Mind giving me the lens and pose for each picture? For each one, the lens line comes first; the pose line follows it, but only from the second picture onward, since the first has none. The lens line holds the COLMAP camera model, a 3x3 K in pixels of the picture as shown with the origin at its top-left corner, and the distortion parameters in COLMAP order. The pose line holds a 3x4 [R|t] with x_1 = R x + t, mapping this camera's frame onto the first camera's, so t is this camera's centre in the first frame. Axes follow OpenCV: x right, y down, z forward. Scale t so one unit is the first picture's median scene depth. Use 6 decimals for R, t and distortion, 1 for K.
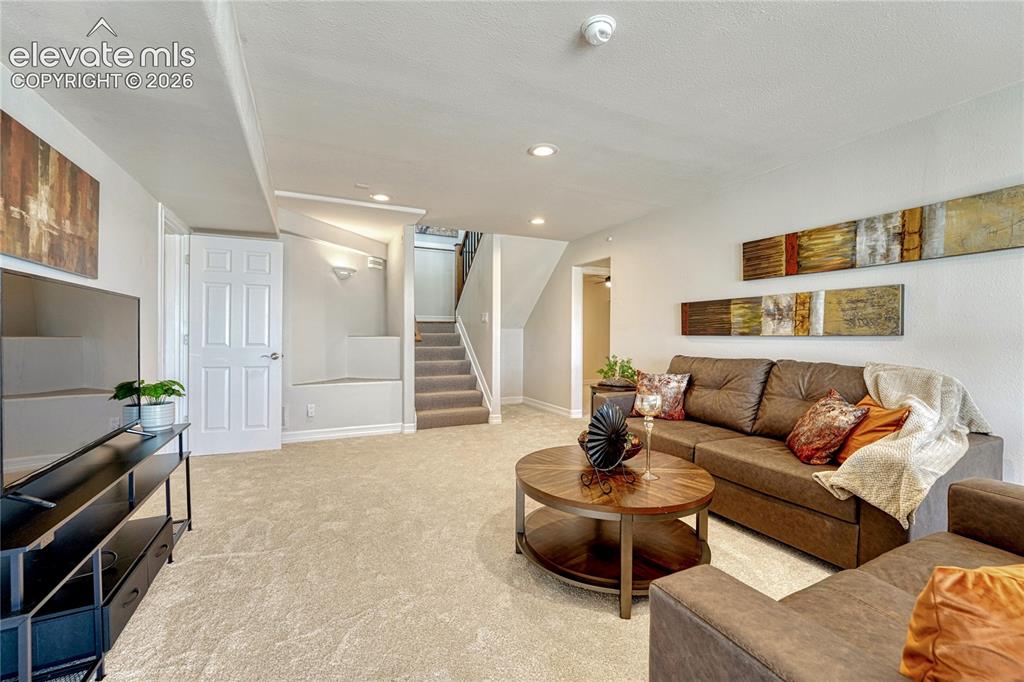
lens RADIAL K [[430.7, 0, 512.5], [0, 430.7, 340.6], [0, 0, 1]] dist [-0.004849, 0.000344]
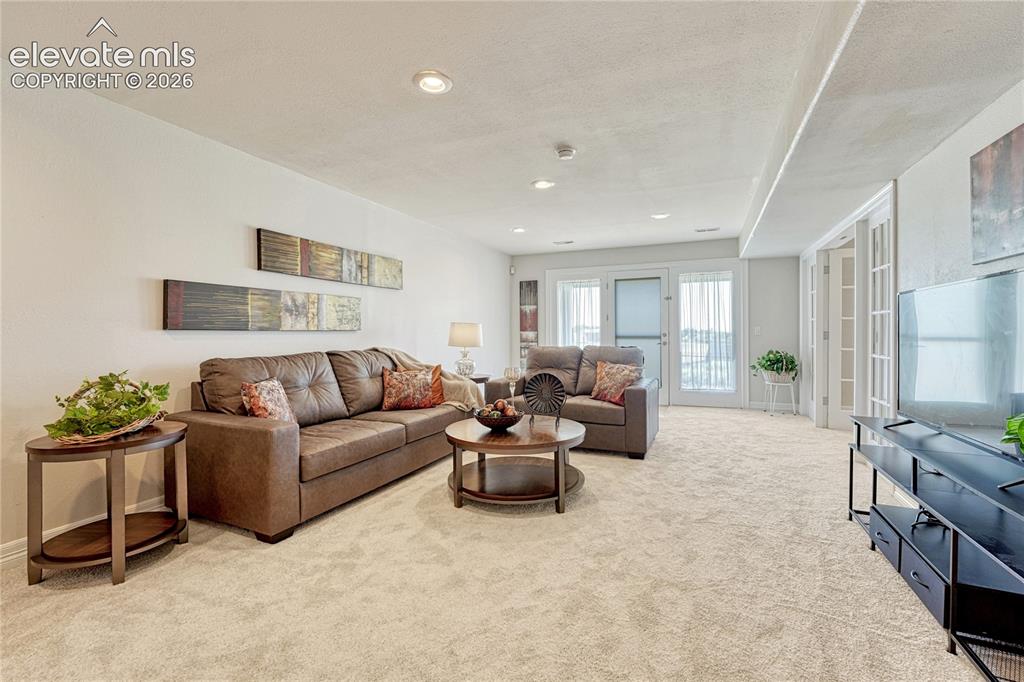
lens RADIAL K [[430.7, 0, 514.0], [0, 430.7, 333.6], [0, 0, 1]] dist [-0.004849, 0.000344]
pose [[-0.650826, -0.002556, 0.759223, -0.540921], [0.011641, 0.999843, 0.013346, -0.012460], [-0.759138, 0.017524, -0.650694, 1.295774]]
